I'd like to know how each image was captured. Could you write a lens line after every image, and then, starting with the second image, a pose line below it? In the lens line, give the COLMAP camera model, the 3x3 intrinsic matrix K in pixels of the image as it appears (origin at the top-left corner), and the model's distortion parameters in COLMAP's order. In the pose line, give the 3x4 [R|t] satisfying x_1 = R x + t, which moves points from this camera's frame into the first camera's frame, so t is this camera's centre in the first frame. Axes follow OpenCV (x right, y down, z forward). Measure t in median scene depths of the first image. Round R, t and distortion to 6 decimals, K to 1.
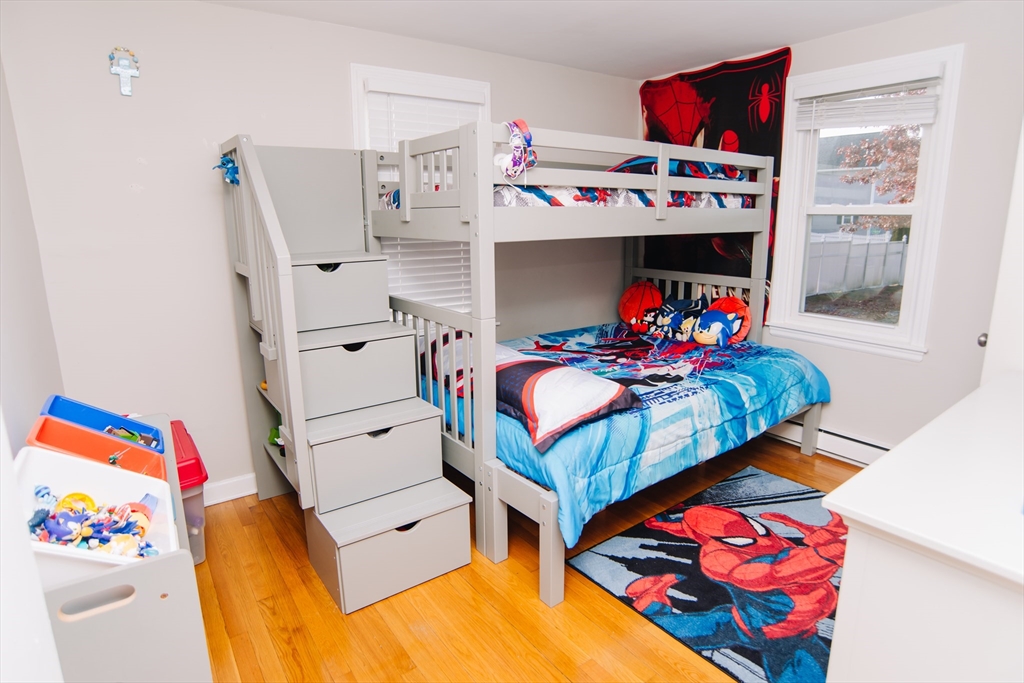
lens RADIAL K [[556.9, 0, 516.8], [0, 556.9, 334.4], [0, 0, 1]] dist [-0.064351, 0.001583]
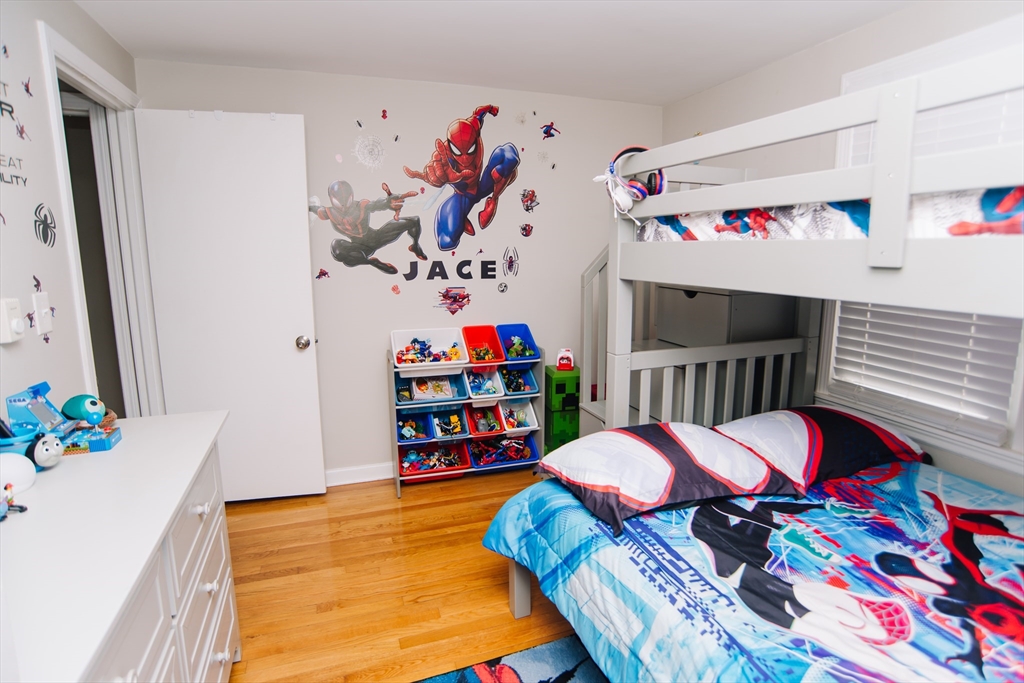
lens RADIAL K [[526.7, 0, 516.0], [0, 526.7, 332.7], [0, 0, 1]] dist [-0.100510, 0.049262]
pose [[-0.283645, 0.159244, -0.945615, 0.768146], [-0.198255, 0.955071, 0.220304, -0.207039], [0.938211, 0.249961, -0.239330, 0.919745]]
